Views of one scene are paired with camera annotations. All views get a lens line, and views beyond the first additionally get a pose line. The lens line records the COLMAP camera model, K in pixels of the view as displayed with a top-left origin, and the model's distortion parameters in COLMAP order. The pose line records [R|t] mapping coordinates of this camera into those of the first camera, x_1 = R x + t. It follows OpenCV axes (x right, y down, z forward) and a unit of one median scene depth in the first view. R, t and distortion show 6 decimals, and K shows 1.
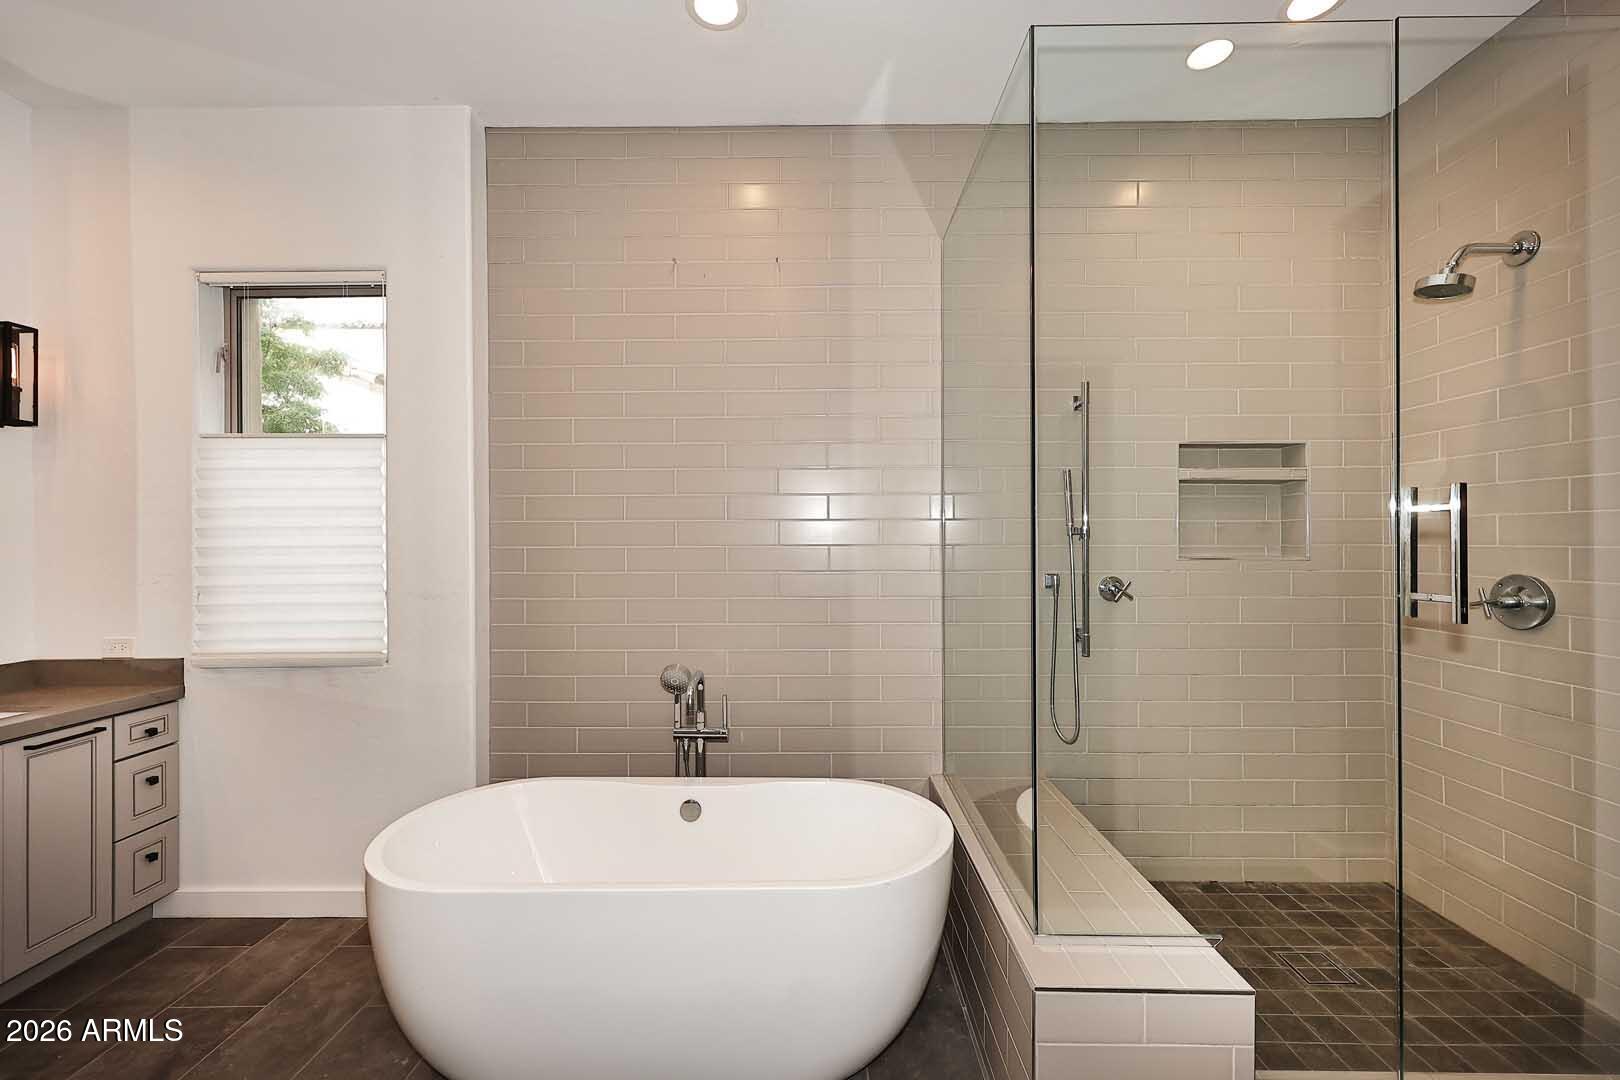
lens RADIAL K [[649.9, 0, 807.1], [0, 649.9, 540.0], [0, 0, 1]] dist [0.000725, -0.001164]
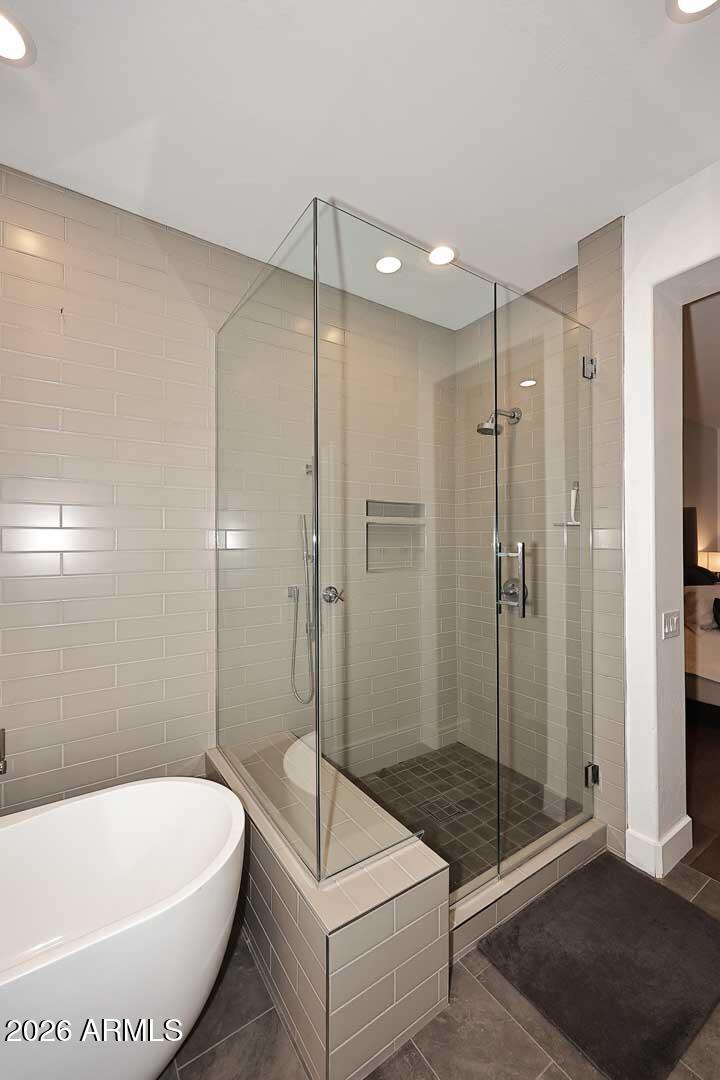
lens RADIAL K [[433.2, 0, 361.0], [0, 433.2, 542.0], [0, 0, 1]] dist [0.000725, -0.001164]
pose [[0.825384, -0.000029, 0.564572, -0.045293], [0.003419, 0.999982, -0.004948, -0.047059], [-0.564561, 0.006014, 0.825369, 0.142118]]
